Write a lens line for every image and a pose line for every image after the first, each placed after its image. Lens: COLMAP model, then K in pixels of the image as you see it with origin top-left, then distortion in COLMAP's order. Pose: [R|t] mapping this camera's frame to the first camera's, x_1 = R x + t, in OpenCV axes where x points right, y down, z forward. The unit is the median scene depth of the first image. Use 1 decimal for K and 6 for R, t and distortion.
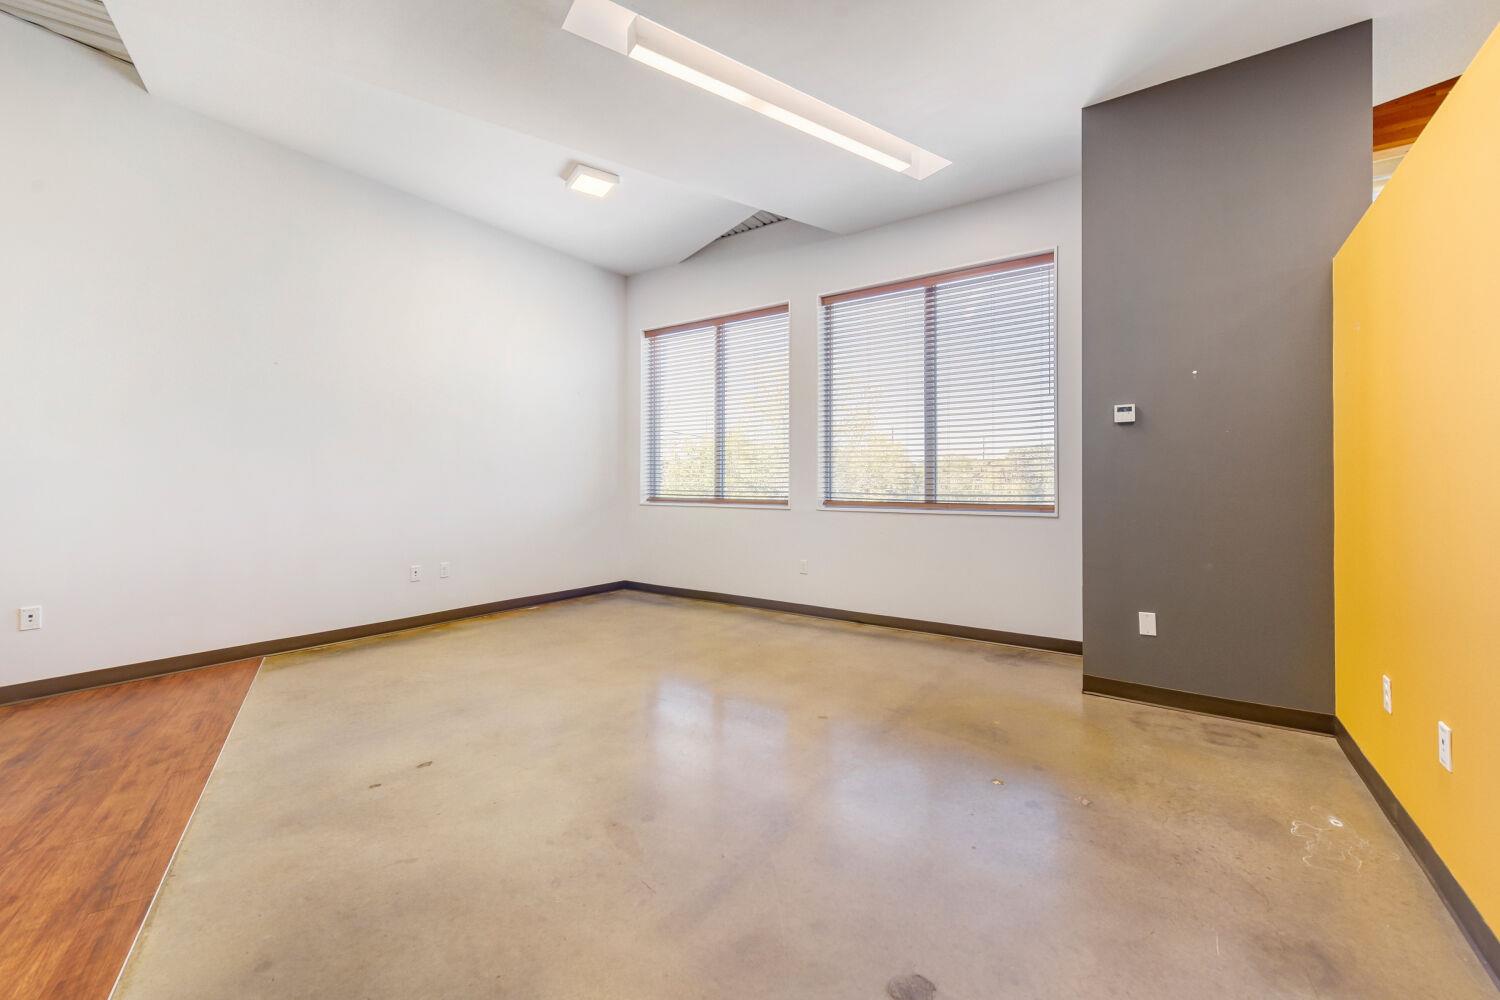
lens RADIAL K [[596.7, 0, 751.4], [0, 596.7, 480.8], [0, 0, 1]] dist [0.001297, -0.000125]
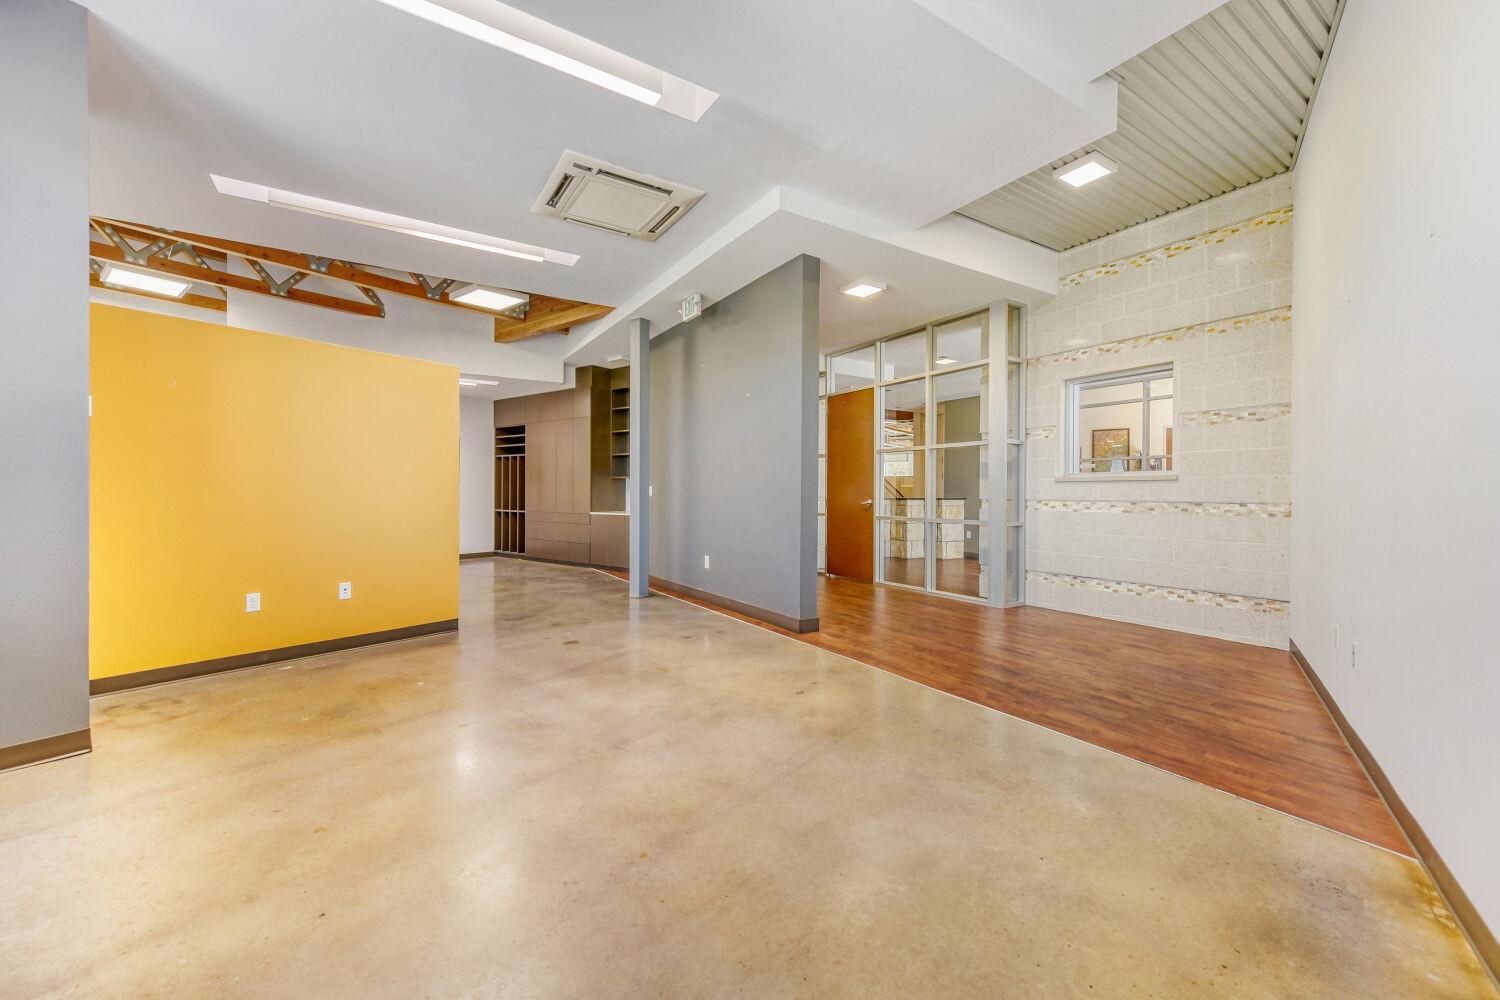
lens RADIAL K [[585.2, 0, 751.7], [0, 585.2, 497.3], [0, 0, 1]] dist [0.000314, 0.000130]
pose [[-0.999191, -0.006308, 0.039719, -0.413803], [-0.006522, 0.999965, -0.005252, 0.016899], [-0.039685, -0.005507, -0.999197, 2.042534]]
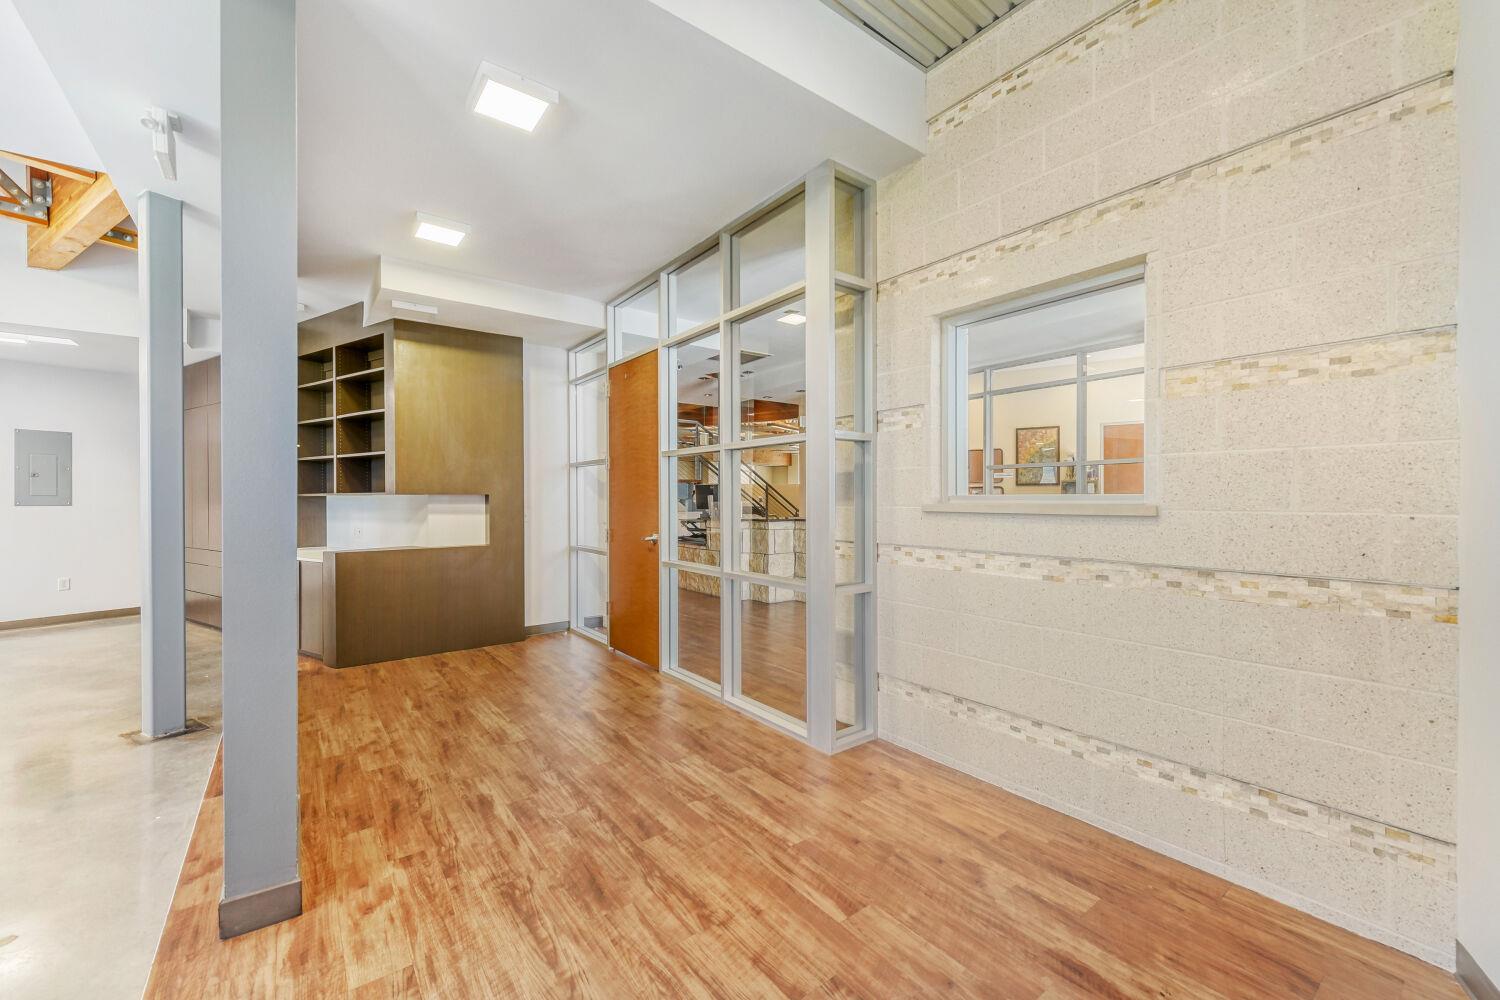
lens RADIAL K [[588.9, 0, 754.7], [0, 588.9, 501.2], [0, 0, 1]] dist [0.002431, 0.000077]
pose [[-0.998584, -0.000365, -0.053205, -1.025979], [0.000059, 0.999968, -0.007973, -0.065838], [0.053206, -0.007965, -0.998552, 1.018063]]
